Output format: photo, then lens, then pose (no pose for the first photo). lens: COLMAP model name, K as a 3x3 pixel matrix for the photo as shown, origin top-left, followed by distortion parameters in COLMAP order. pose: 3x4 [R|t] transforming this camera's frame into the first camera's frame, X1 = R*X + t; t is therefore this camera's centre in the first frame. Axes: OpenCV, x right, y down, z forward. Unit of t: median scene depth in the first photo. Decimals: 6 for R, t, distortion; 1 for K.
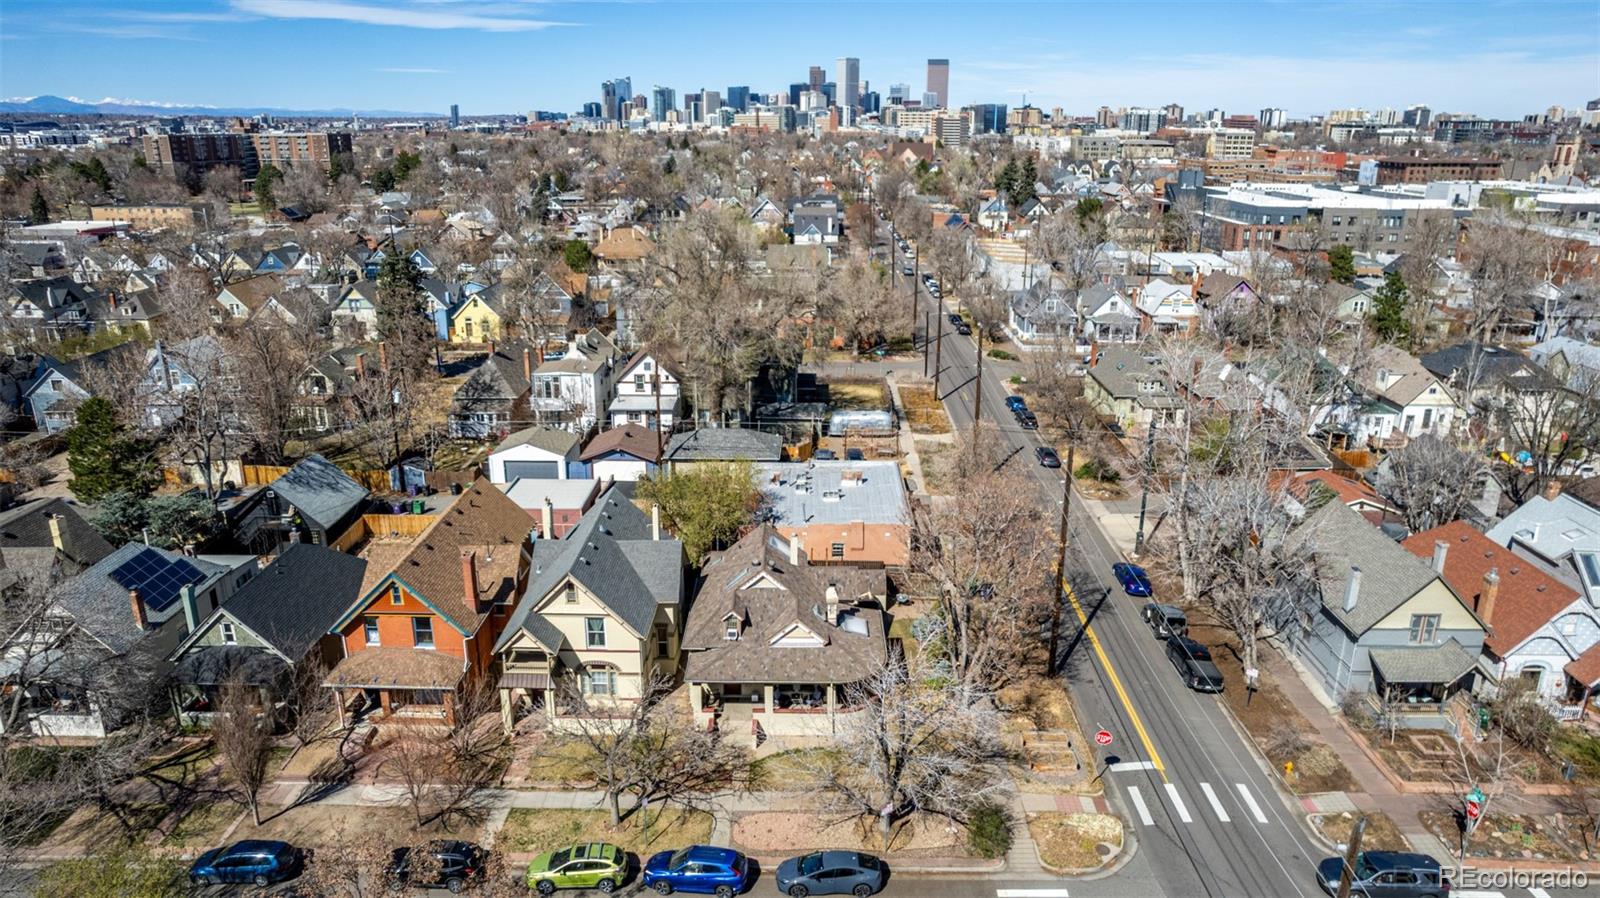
lens RADIAL K [[1045.9, 0, 798.5], [0, 1045.9, 451.0], [0, 0, 1]] dist [-0.077695, 0.068917]
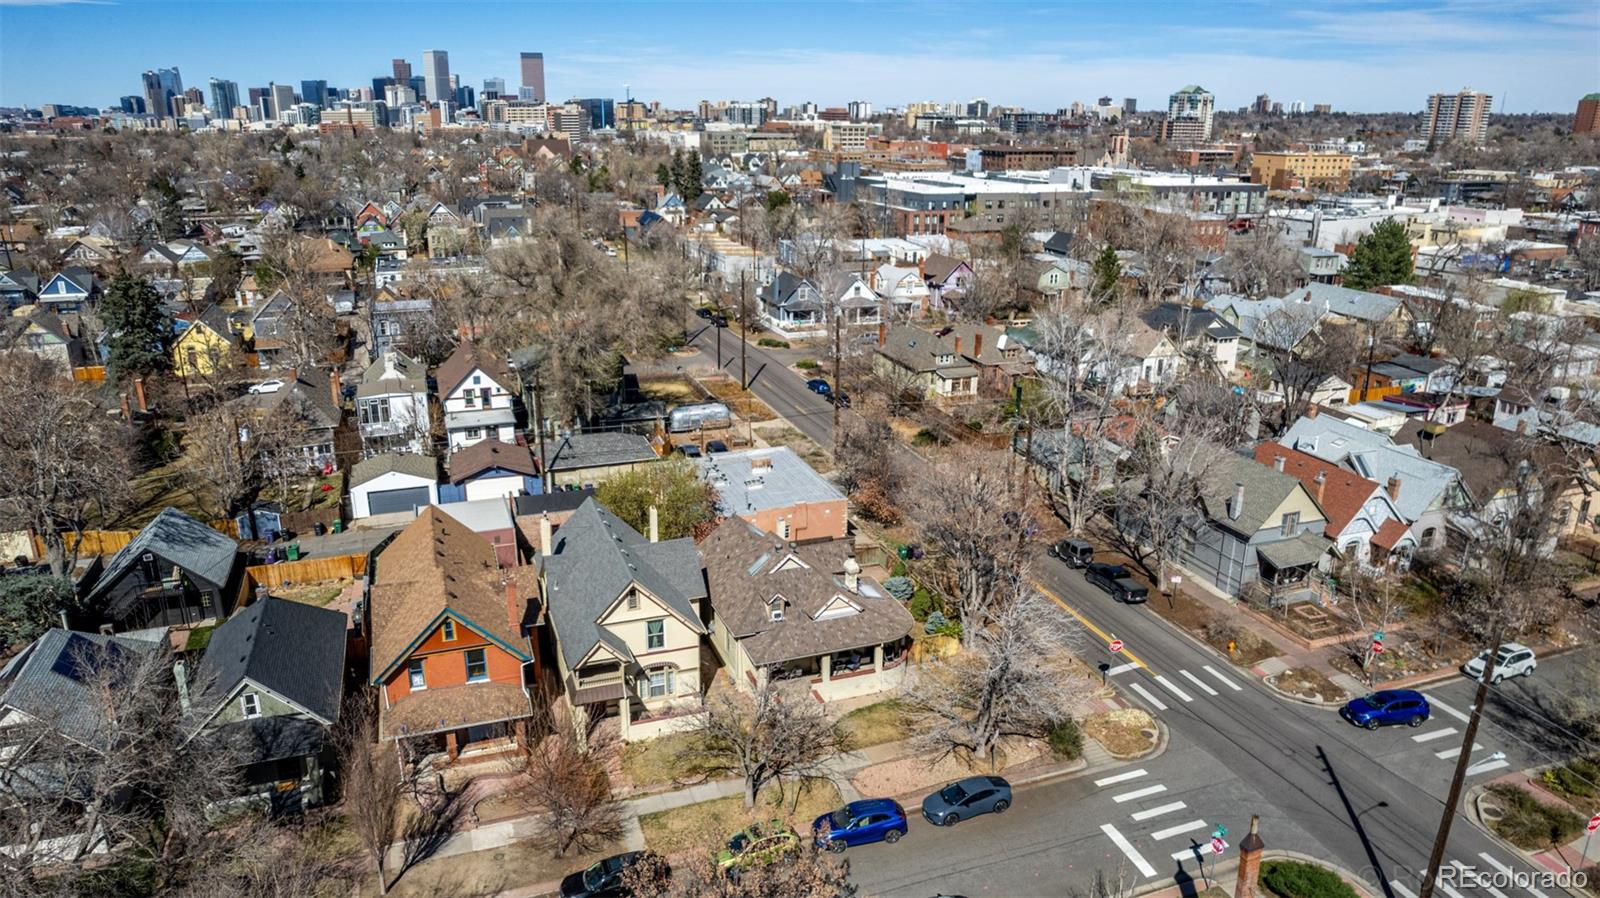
lens RADIAL K [[1054.7, 0, 800.0], [0, 1054.7, 449.0], [0, 0, 1]] dist [-0.076352, 0.069712]
pose [[0.932812, -0.106428, 0.344289, -0.223225], [0.106140, 0.994155, 0.019742, -0.005975], [-0.344377, 0.018127, 0.938656, -0.005960]]
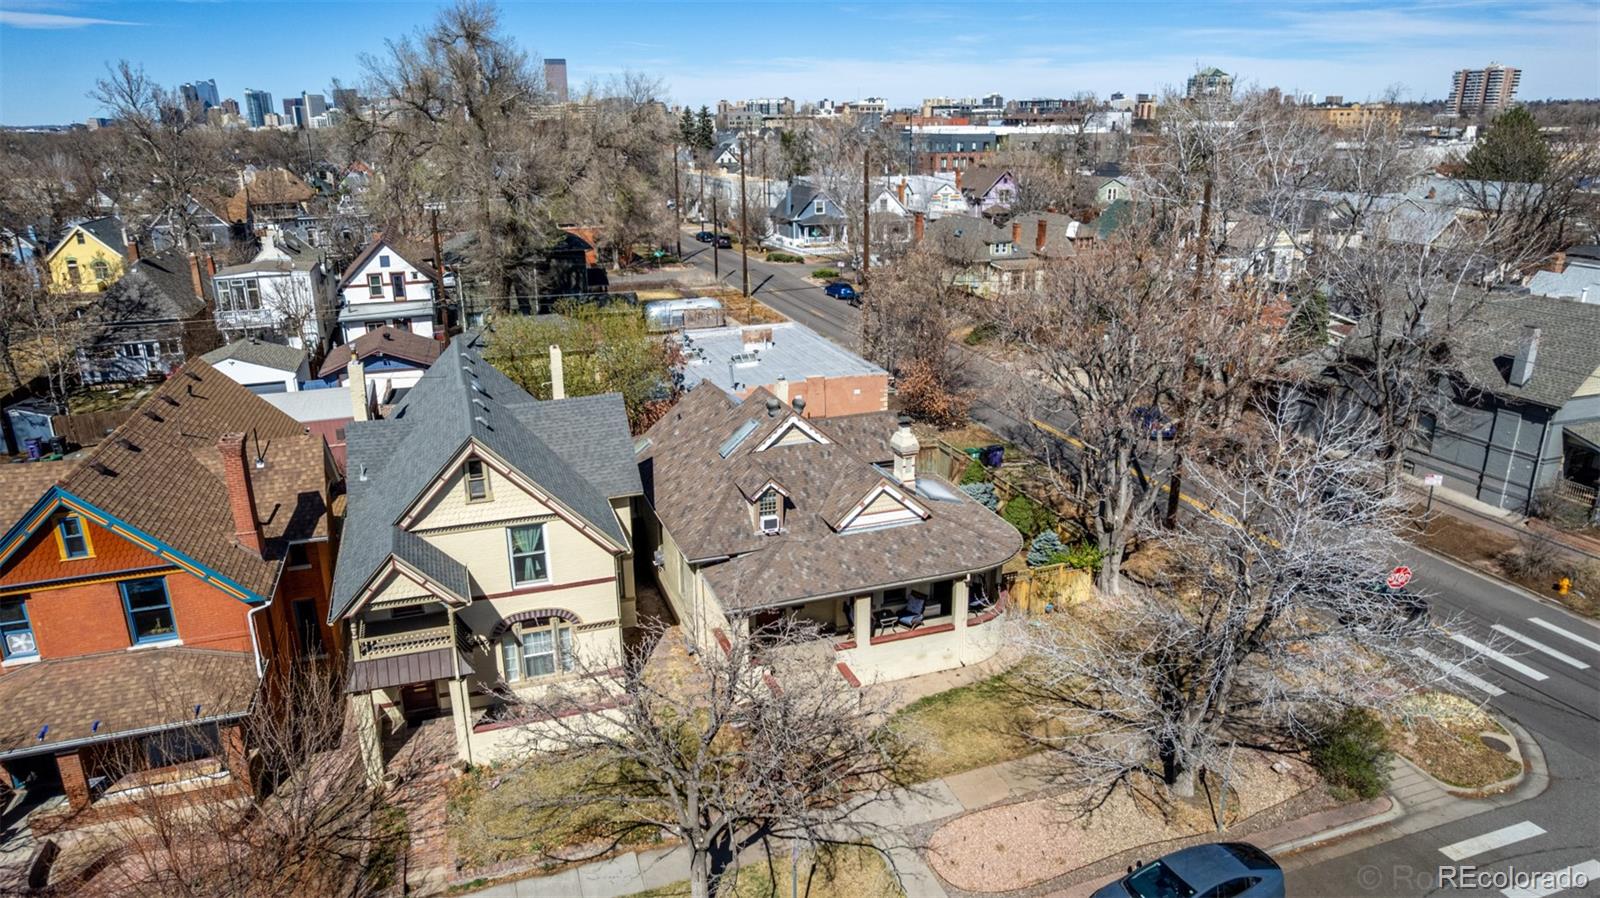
lens RADIAL K [[1023.7, 0, 797.2], [0, 1023.7, 448.7], [0, 0, 1]] dist [-0.074562, 0.065704]
pose [[0.939388, -0.117709, 0.322017, -0.127233], [0.117128, 0.992889, 0.021254, 0.071564], [-0.322230, 0.017752, 0.946495, 0.269511]]
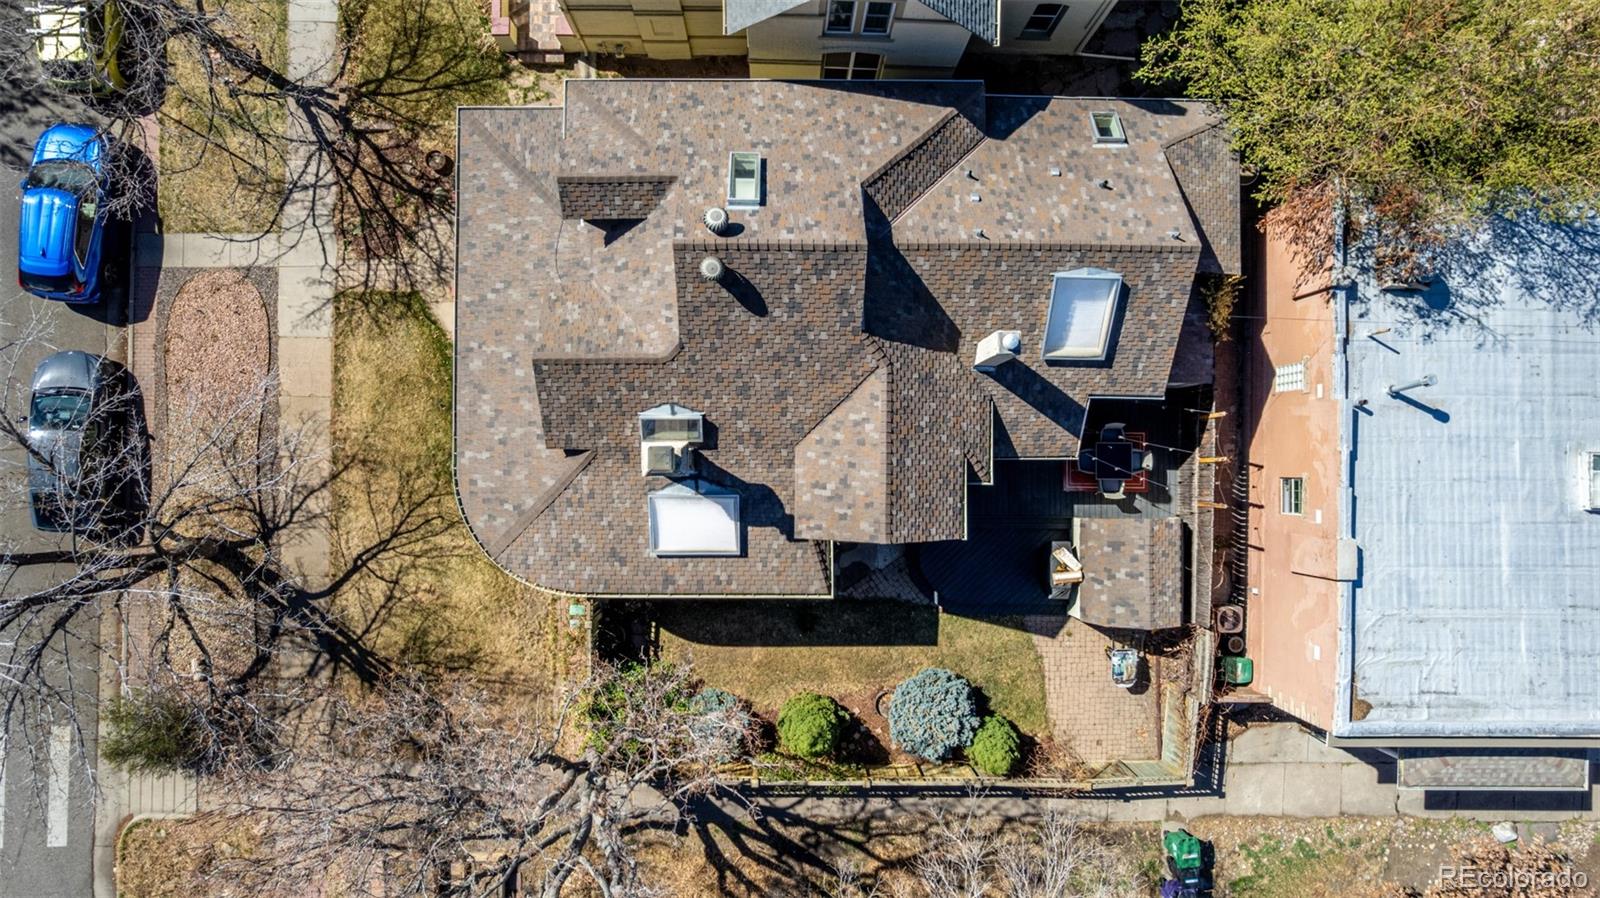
lens RADIAL K [[1023.7, 0, 797.2], [0, 1023.7, 448.7], [0, 0, 1]] dist [-0.074562, 0.065704]
pose [[0.003083, 0.999986, -0.004200, 0.015371], [-0.331283, 0.004984, 0.943518, -0.115781], [0.943527, -0.001518, 0.331294, 0.542516]]
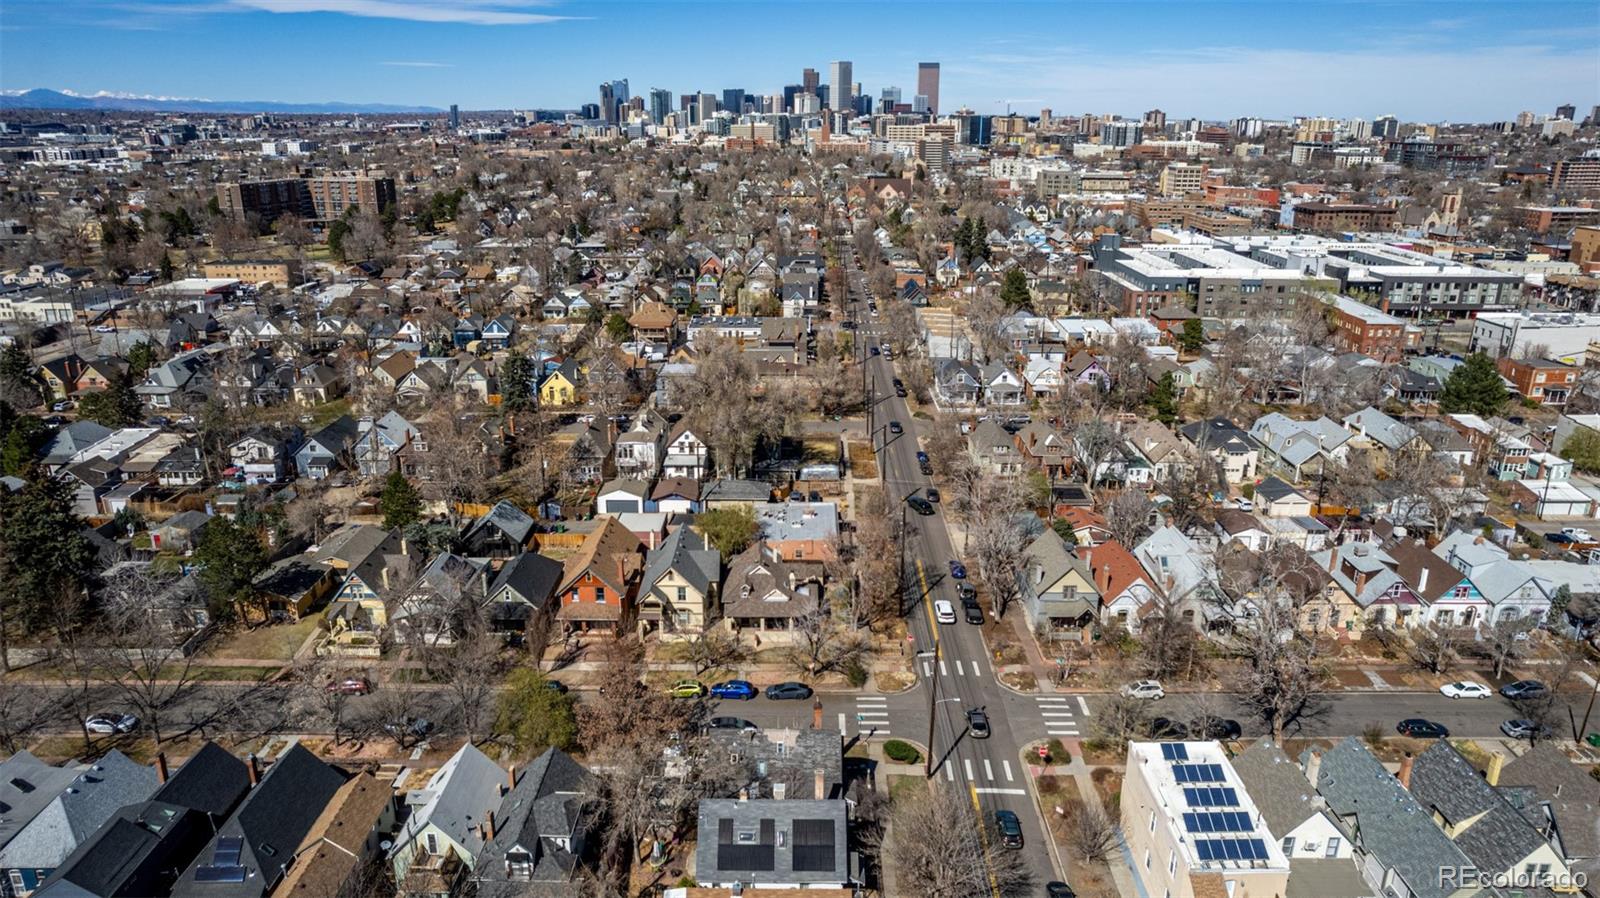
lens RADIAL K [[1037.0, 0, 805.4], [0, 1037.0, 454.1], [0, 0, 1]] dist [-0.071182, 0.060243]
pose [[0.999931, -0.000395, 0.011771, 0.019679], [0.000275, 0.999948, 0.010200, -0.076865], [-0.011774, -0.010196, 0.999879, -0.639013]]
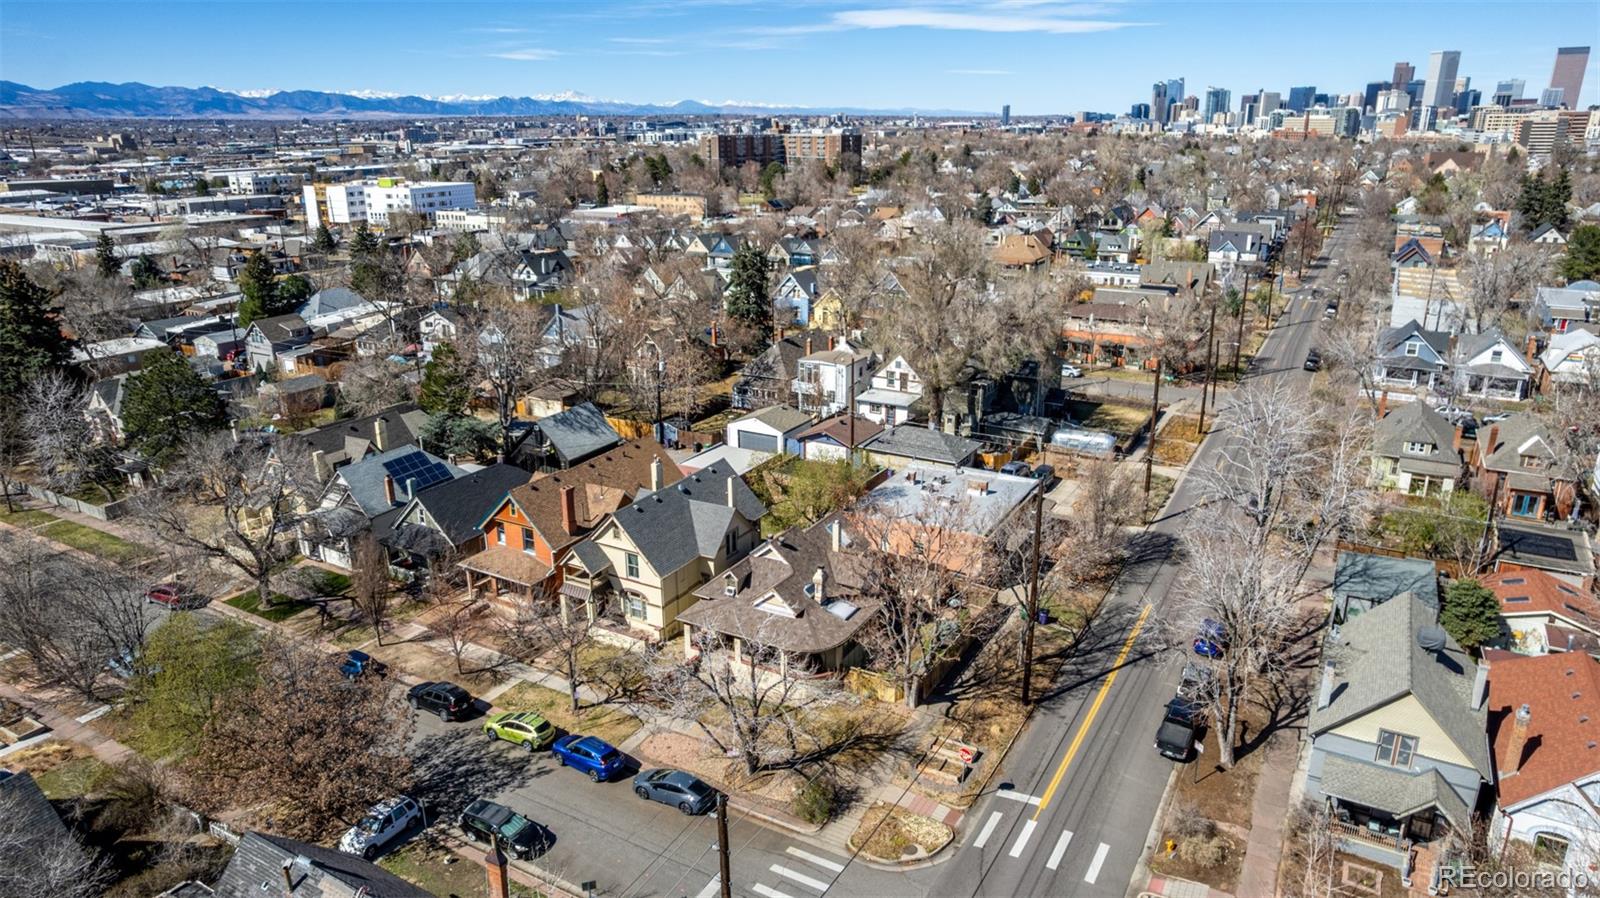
lens RADIAL K [[1023.7, 0, 797.2], [0, 1023.7, 448.7], [0, 0, 1]] dist [-0.074562, 0.065704]
pose [[0.874708, 0.142653, -0.463180, 0.294256], [-0.140777, 0.989280, 0.038829, -0.022400], [0.463753, 0.031241, 0.885413, 0.003745]]
